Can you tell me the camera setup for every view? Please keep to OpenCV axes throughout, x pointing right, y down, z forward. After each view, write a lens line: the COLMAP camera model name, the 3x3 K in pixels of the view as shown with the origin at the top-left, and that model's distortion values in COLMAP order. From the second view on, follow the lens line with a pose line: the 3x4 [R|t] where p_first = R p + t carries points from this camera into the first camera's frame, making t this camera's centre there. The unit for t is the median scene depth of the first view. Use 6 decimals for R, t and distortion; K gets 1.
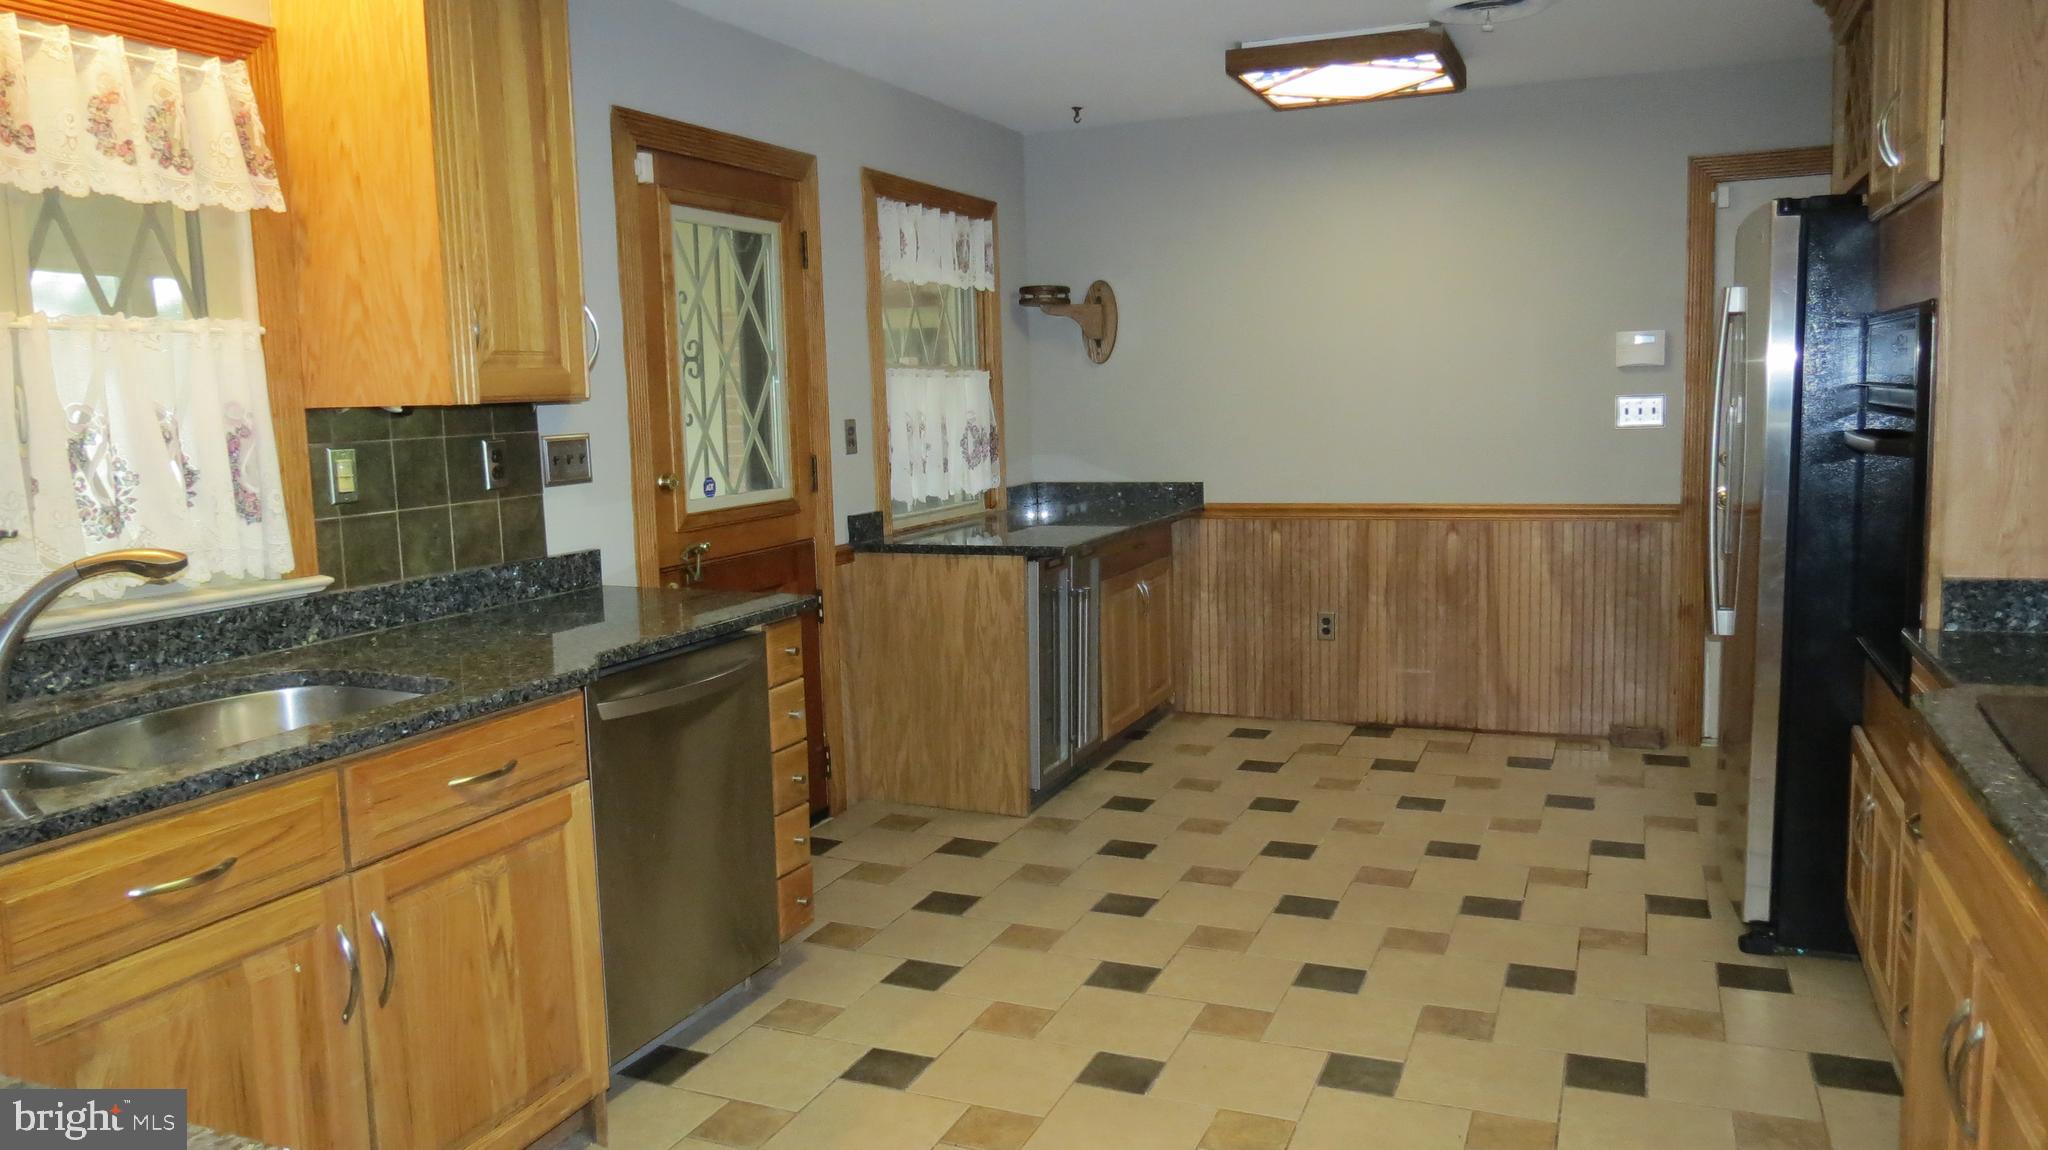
lens RADIAL K [[1481.8, 0, 1024.0], [0, 1481.8, 575.0], [0, 0, 1]] dist [-0.005709, -0.002078]
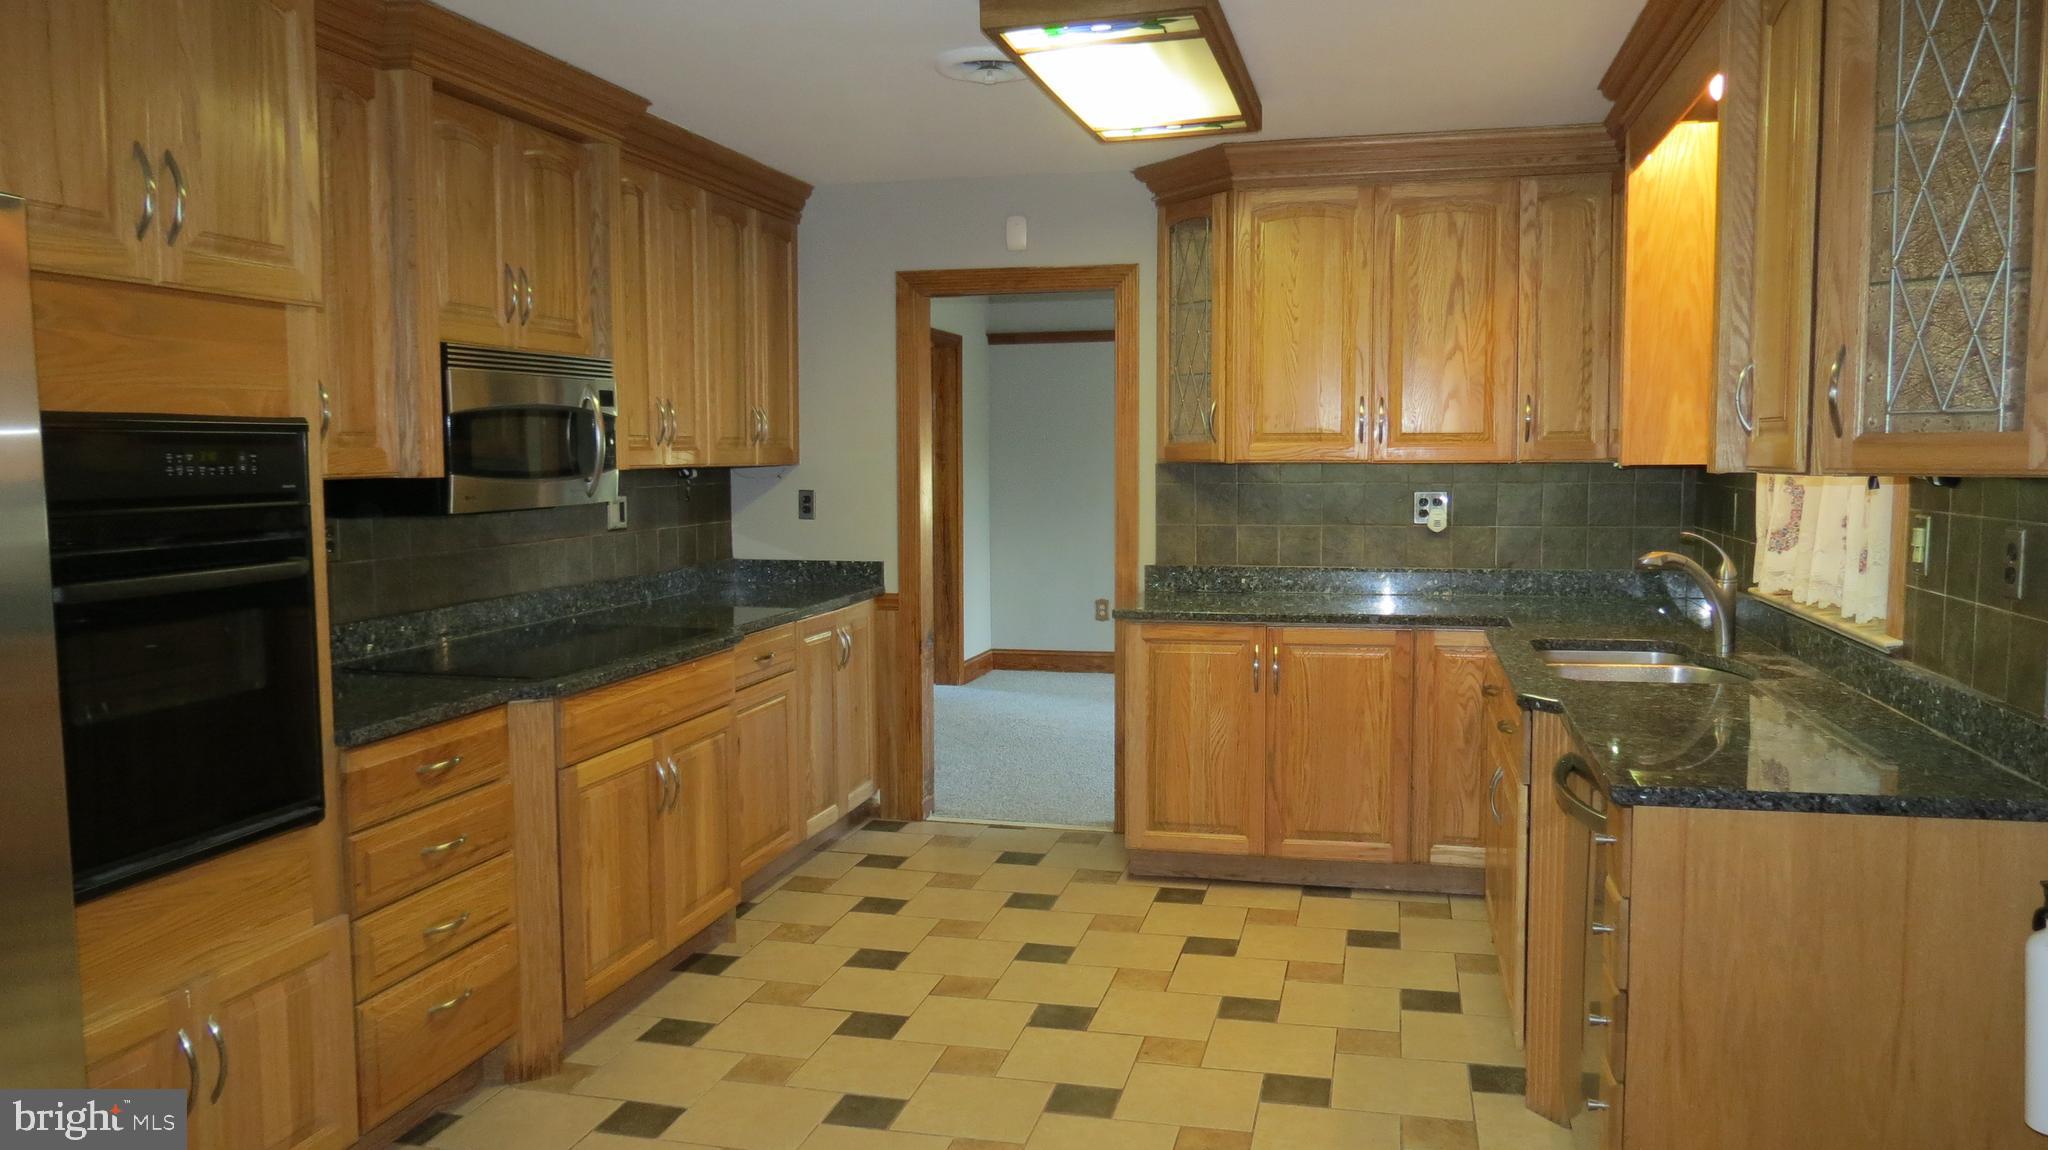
lens RADIAL K [[1481.8, 0, 1024.0], [0, 1481.8, 575.0], [0, 0, 1]] dist [-0.005709, -0.002078]
pose [[-0.987215, 0.048916, -0.151705, 0.214584], [0.016110, 0.977494, 0.210349, -0.220830], [0.158580, 0.205215, -0.965784, 1.575950]]
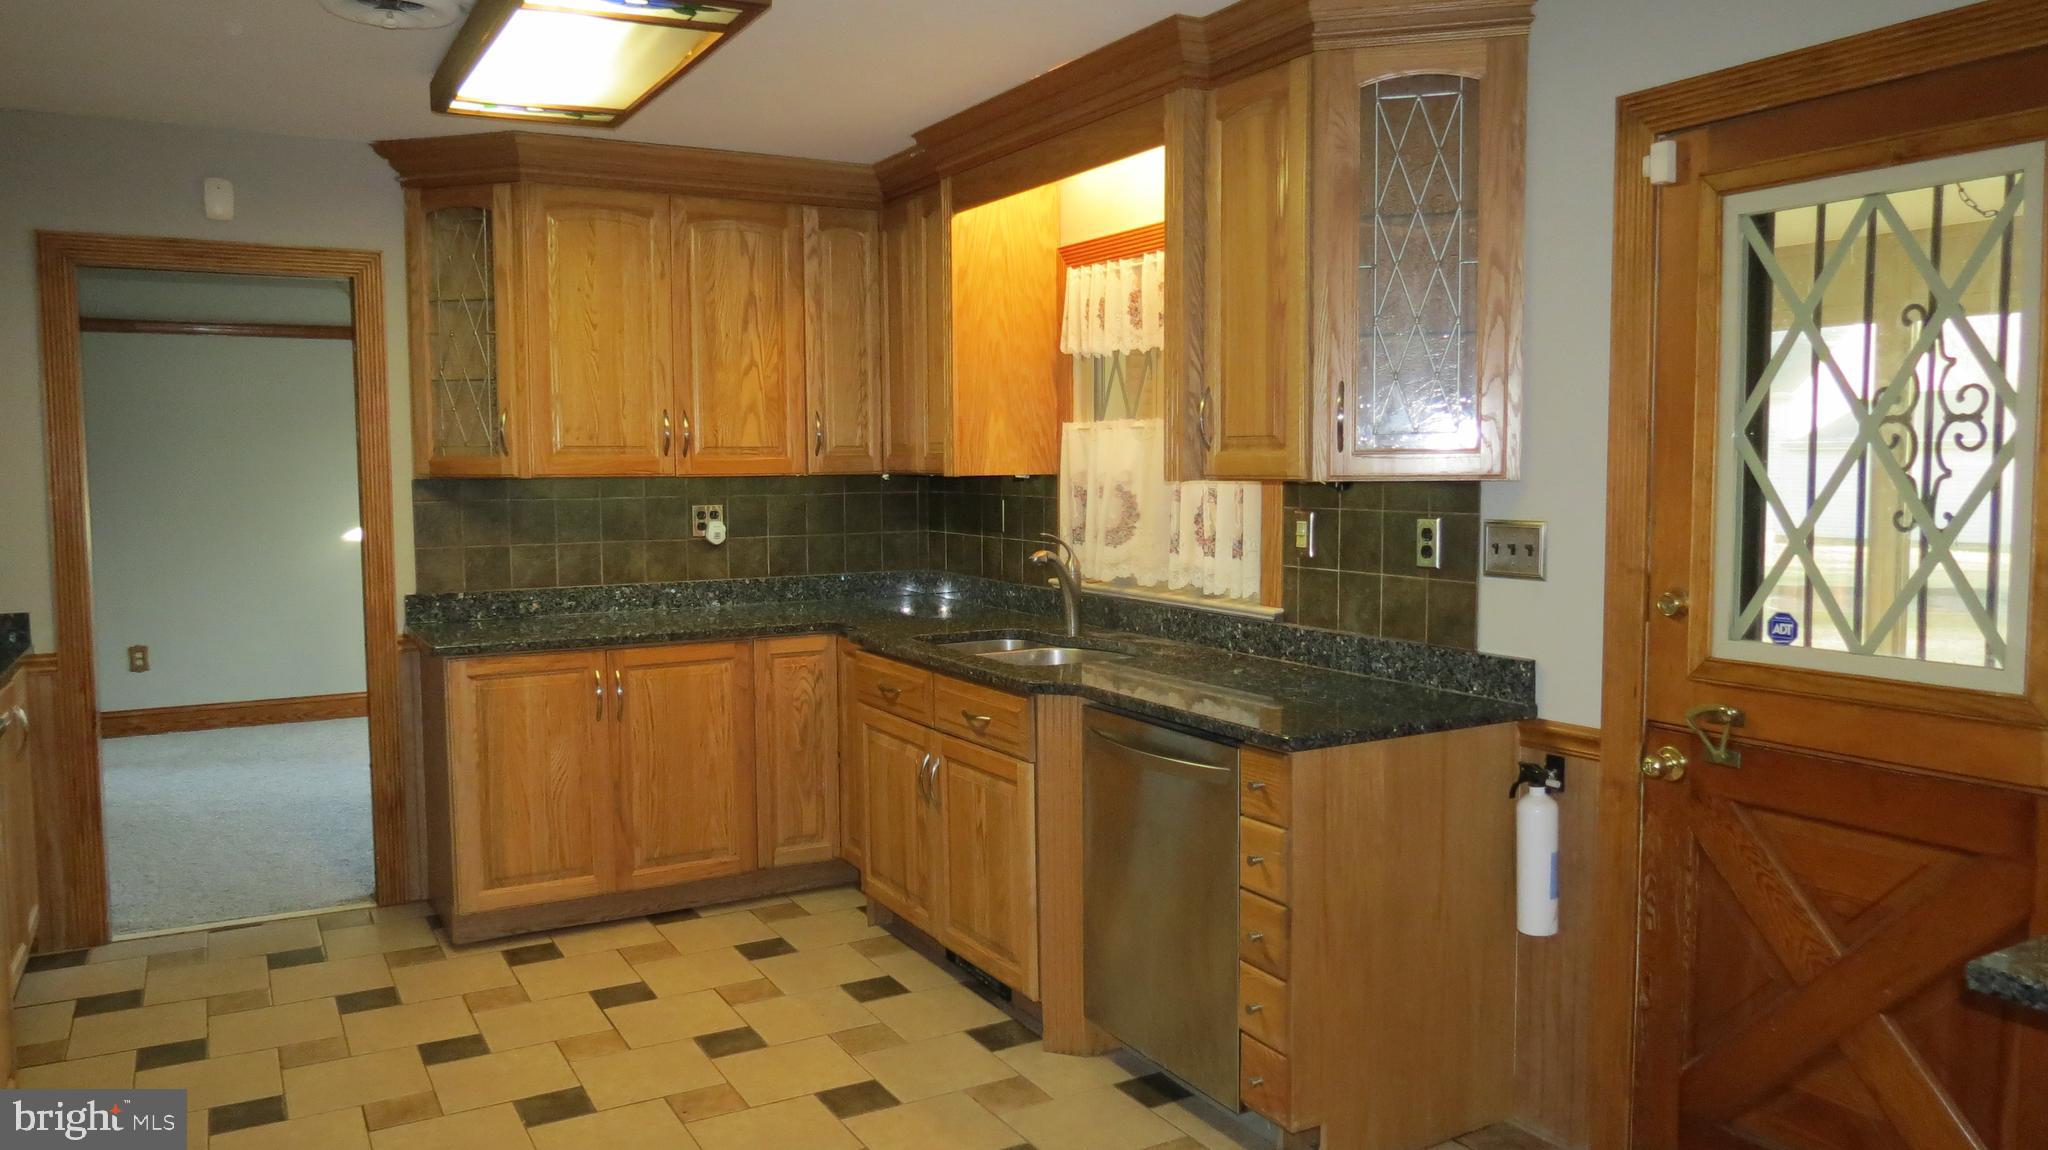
lens RADIAL K [[1481.8, 0, 1024.0], [0, 1481.8, 575.0], [0, 0, 1]] dist [-0.005709, -0.002078]
pose [[-0.616761, 0.096889, -0.781165, 0.564079], [-0.072323, 0.981223, 0.178805, -0.205245], [0.783821, 0.166776, -0.598172, 1.351454]]
